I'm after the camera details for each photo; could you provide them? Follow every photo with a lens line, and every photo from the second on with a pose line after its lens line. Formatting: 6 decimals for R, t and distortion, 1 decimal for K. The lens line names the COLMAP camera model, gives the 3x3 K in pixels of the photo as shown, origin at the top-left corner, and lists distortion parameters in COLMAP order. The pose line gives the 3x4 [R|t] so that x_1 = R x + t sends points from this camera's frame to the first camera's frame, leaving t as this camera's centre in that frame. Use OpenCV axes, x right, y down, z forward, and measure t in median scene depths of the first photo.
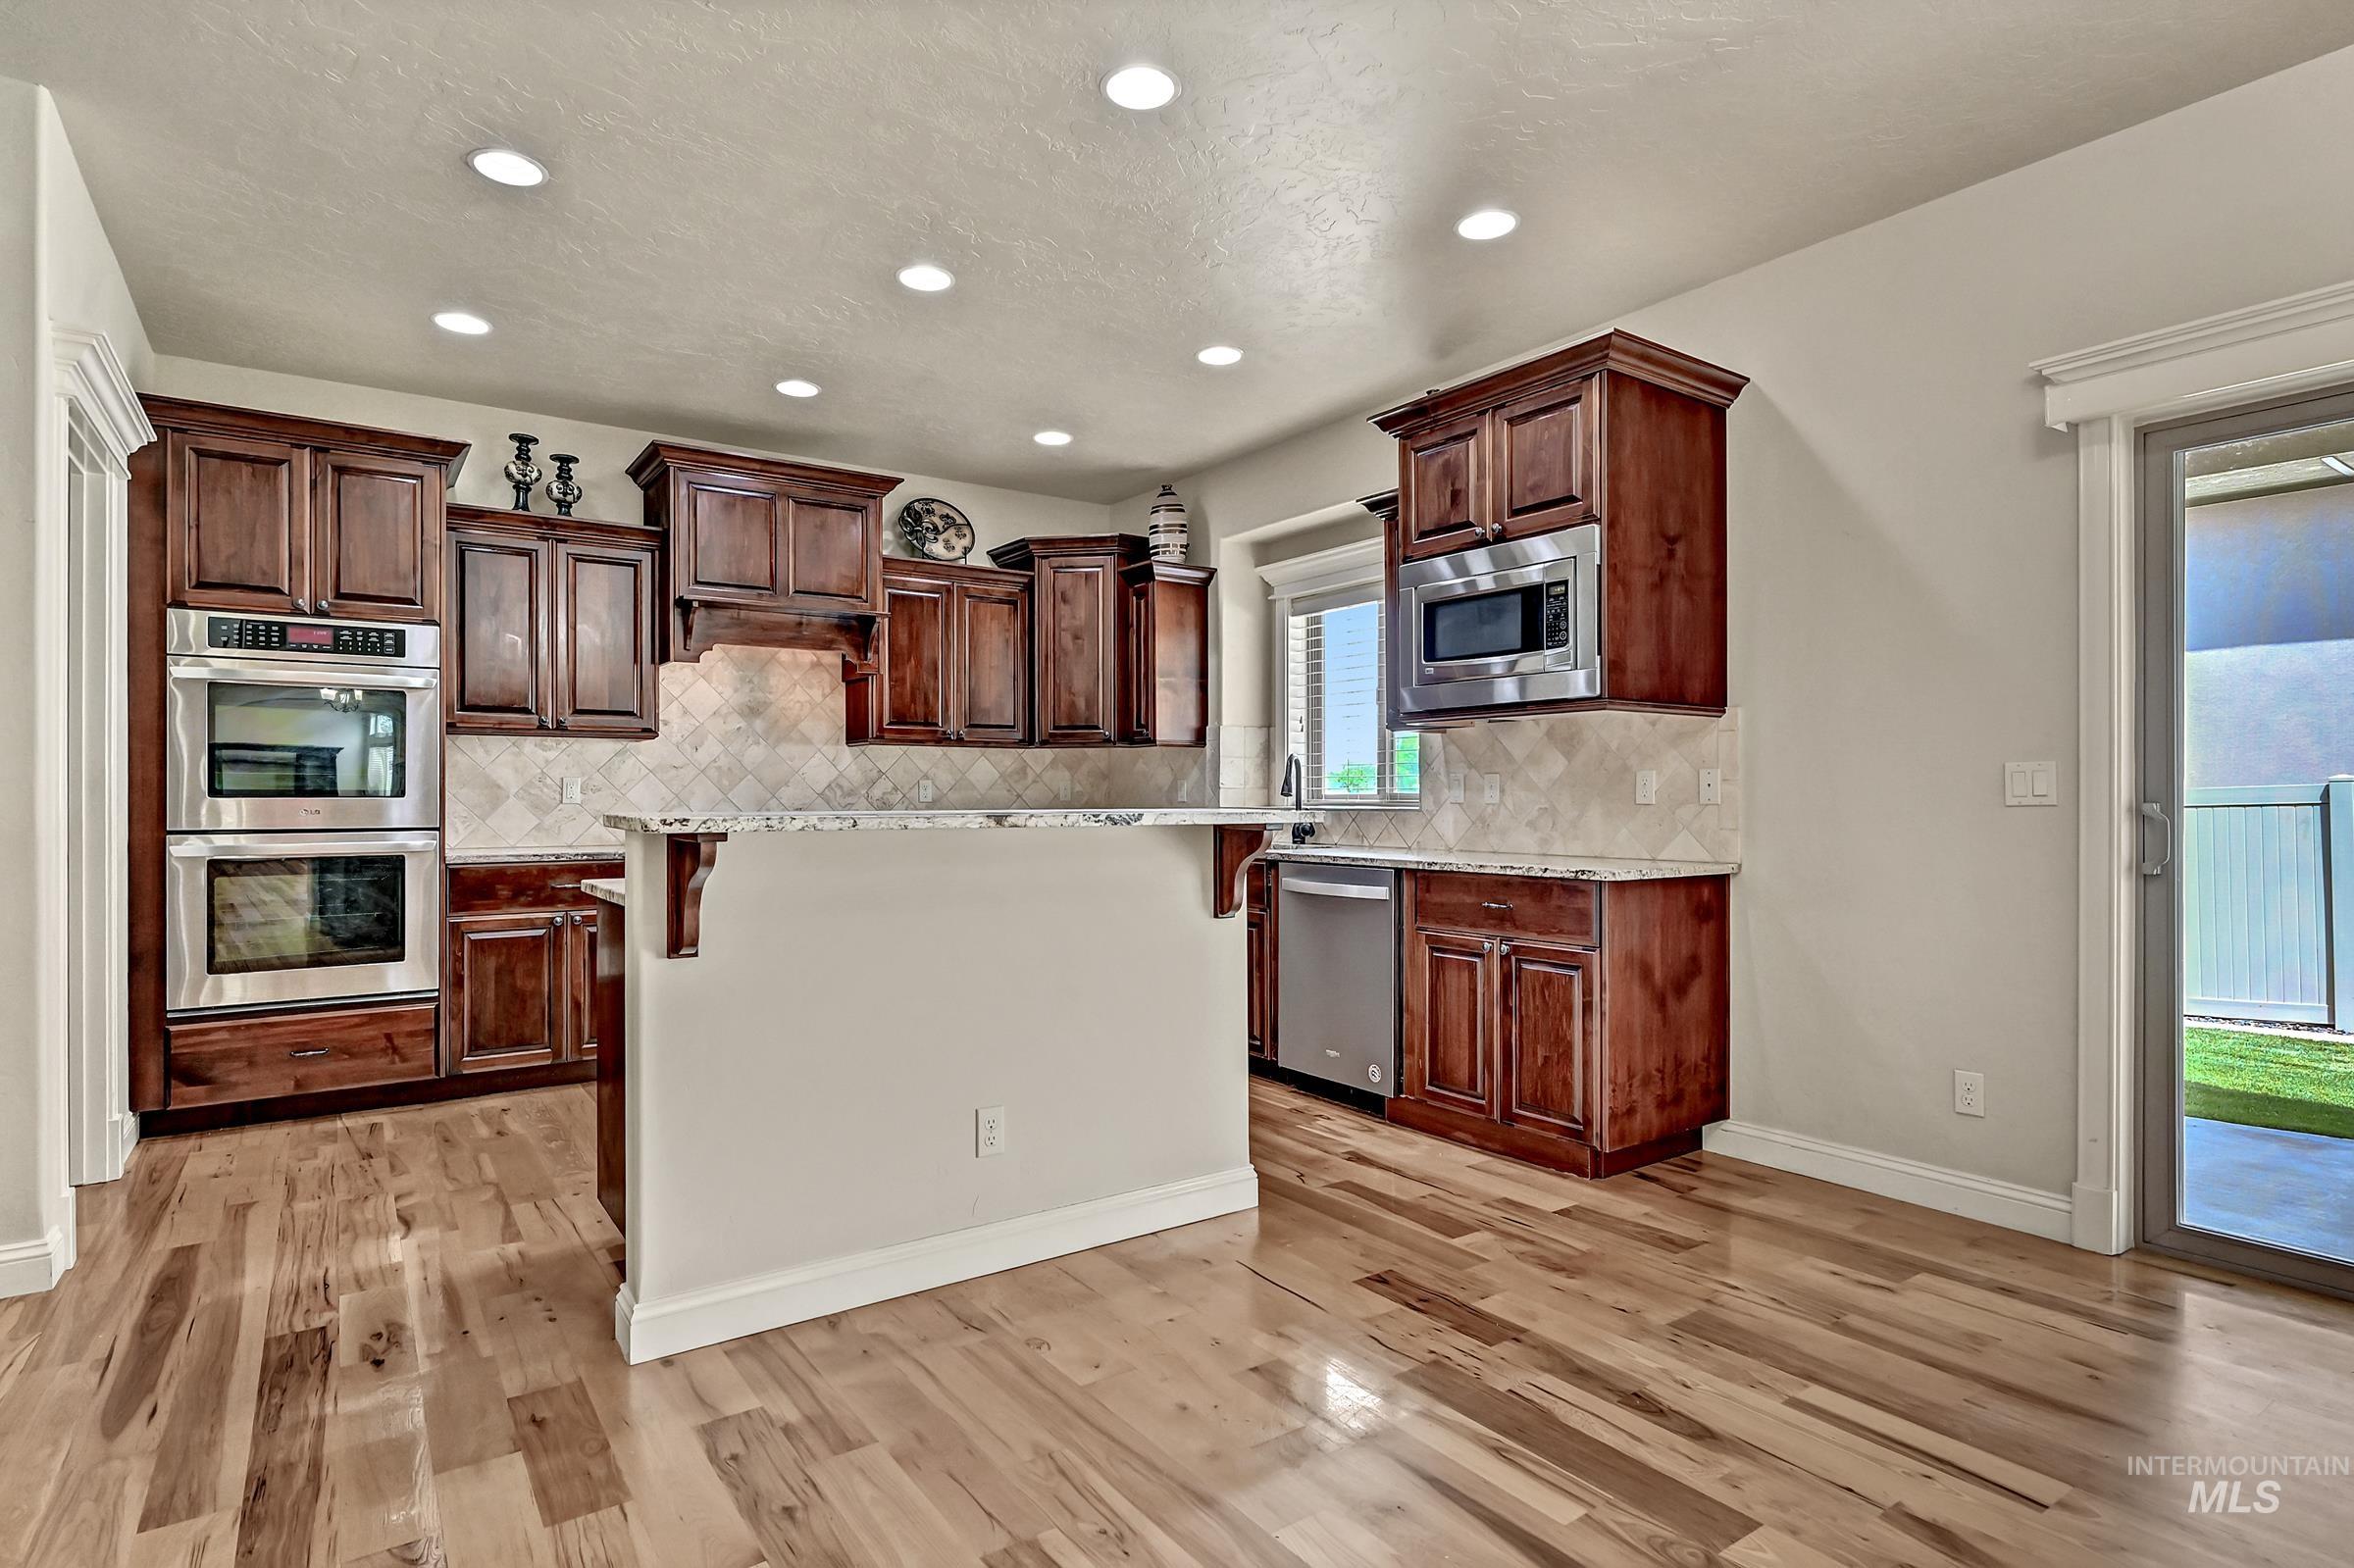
lens RADIAL K [[1221.6, 0, 1213.7], [0, 1221.6, 806.6], [0, 0, 1]] dist [-0.002697, 0.002869]
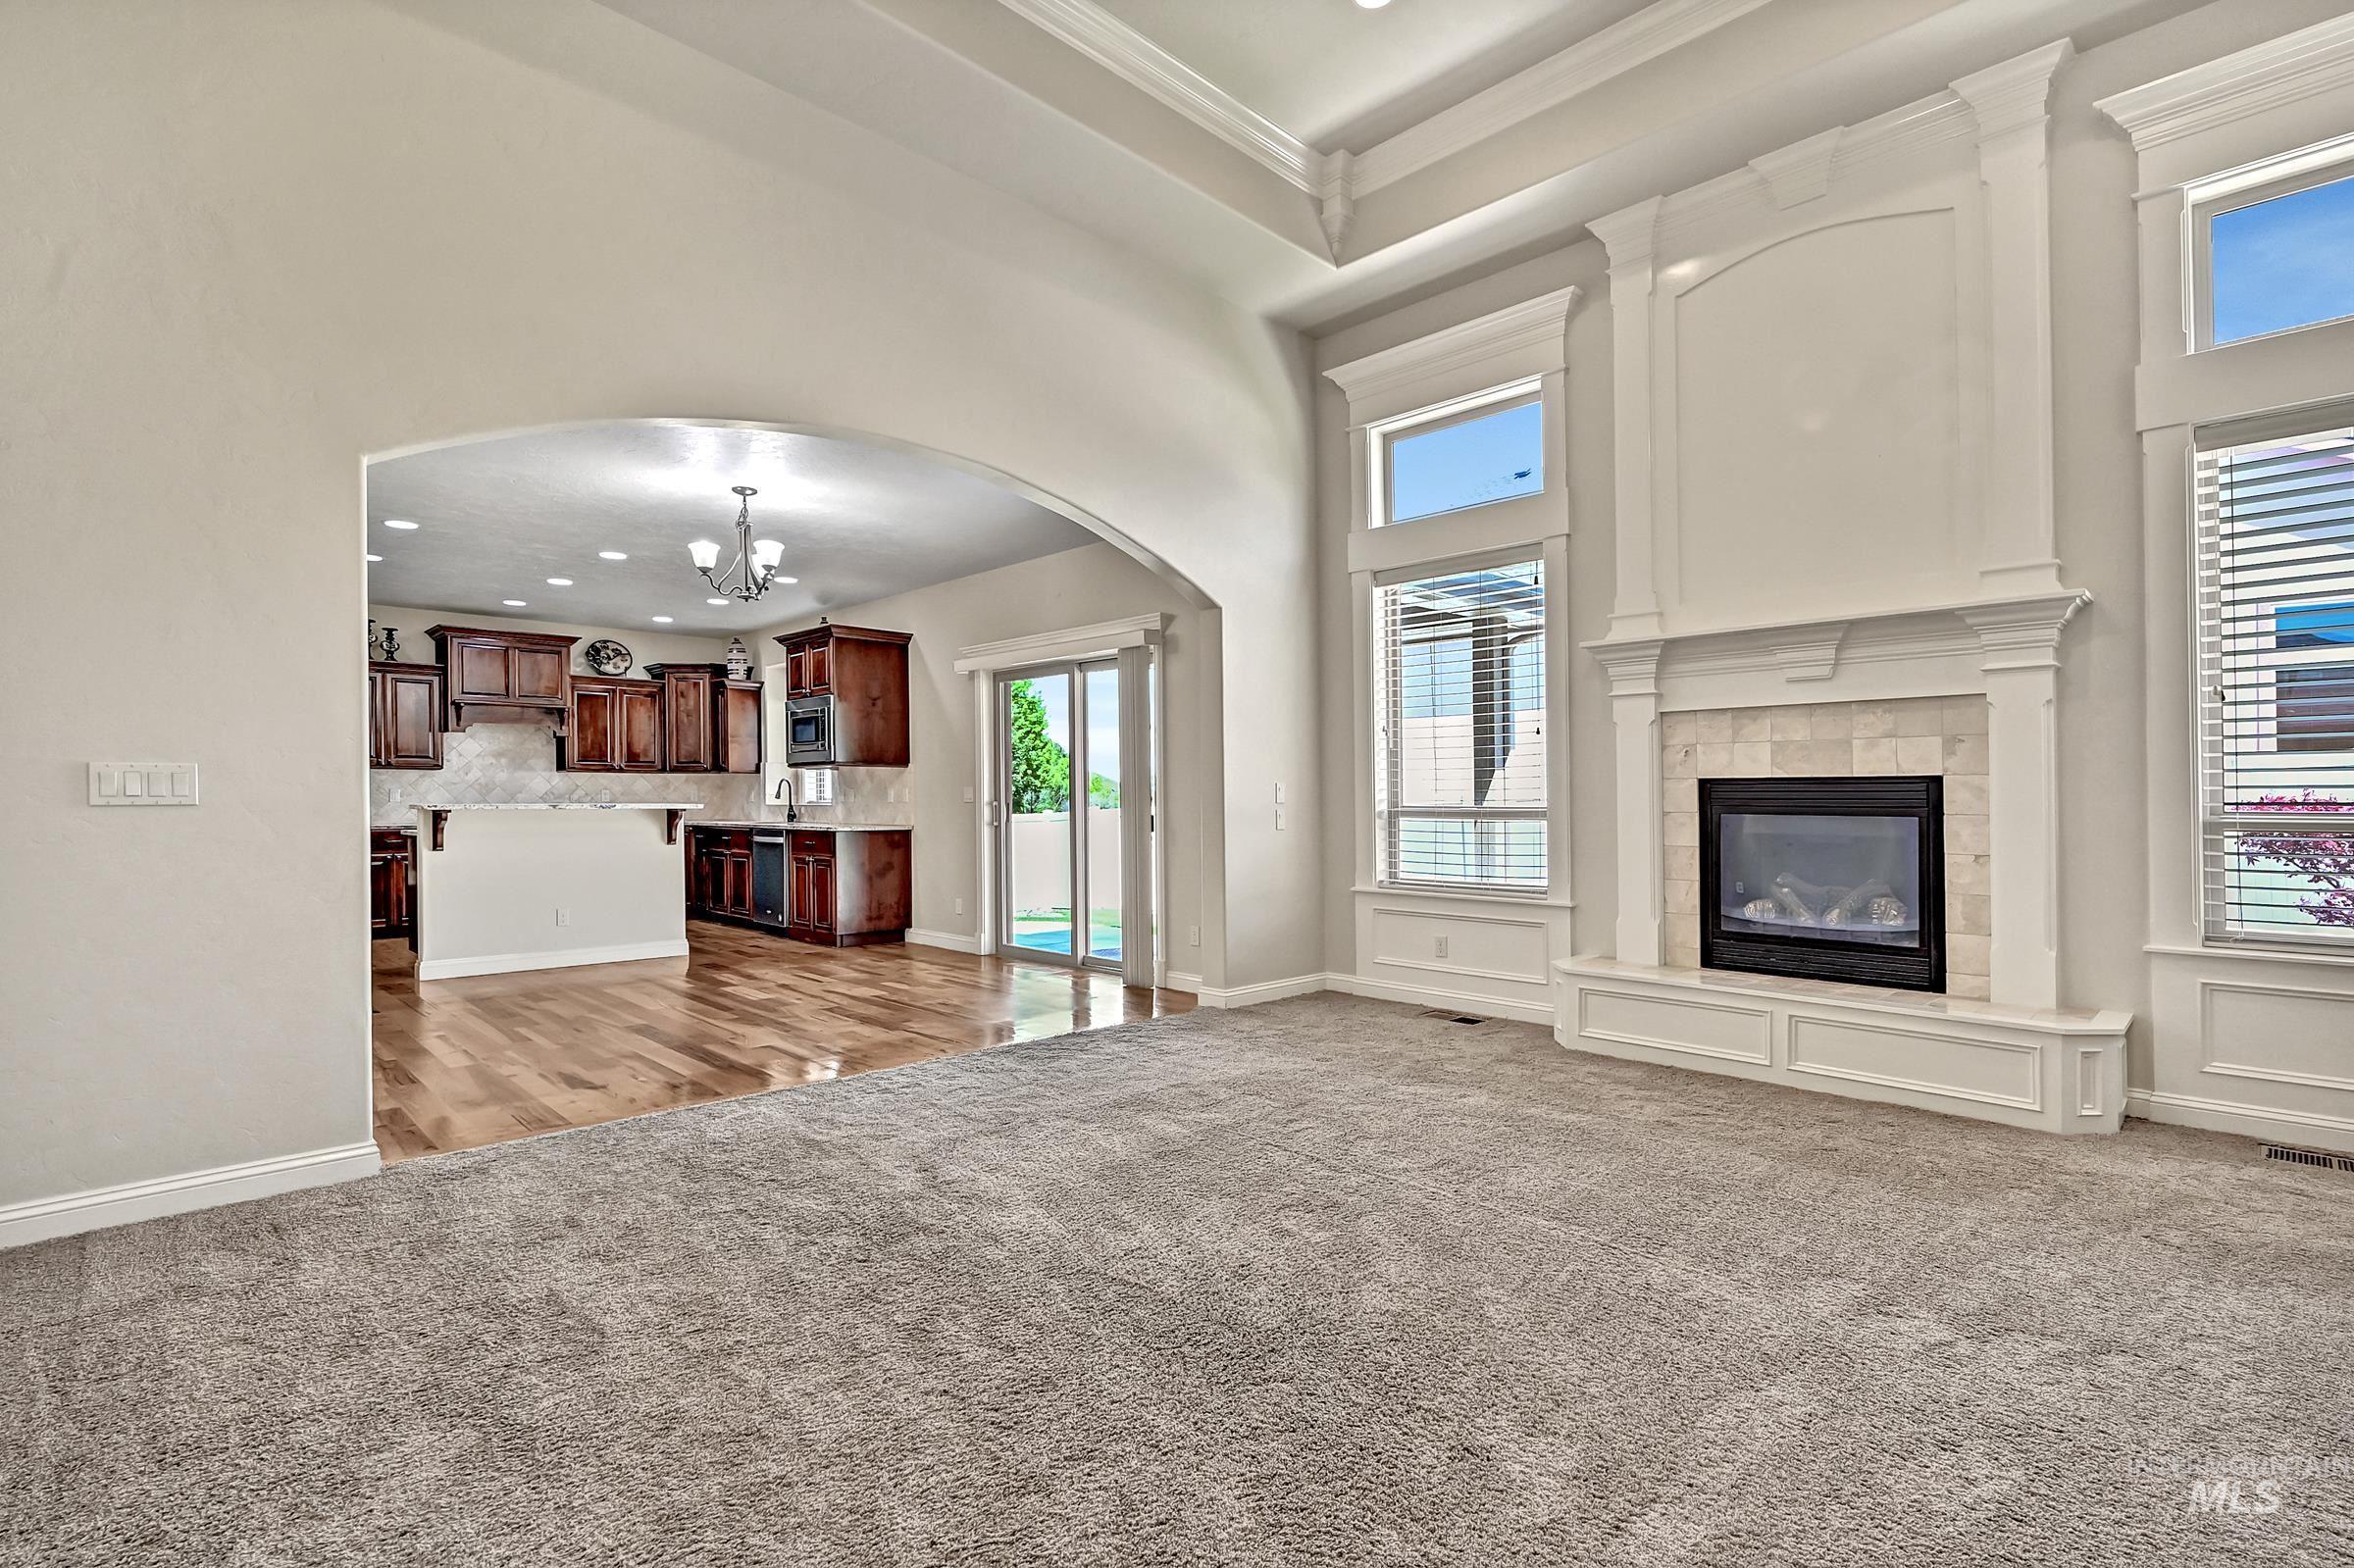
lens RADIAL K [[1057.0, 0, 1200.5], [0, 1057.0, 818.2], [0, 0, 1]] dist [0.000688, 0.000035]
pose [[0.985694, -0.001836, 0.168534, 0.590576], [0.000139, 0.999949, 0.010080, 0.008167], [-0.168544, -0.009913, 0.985644, -1.139952]]
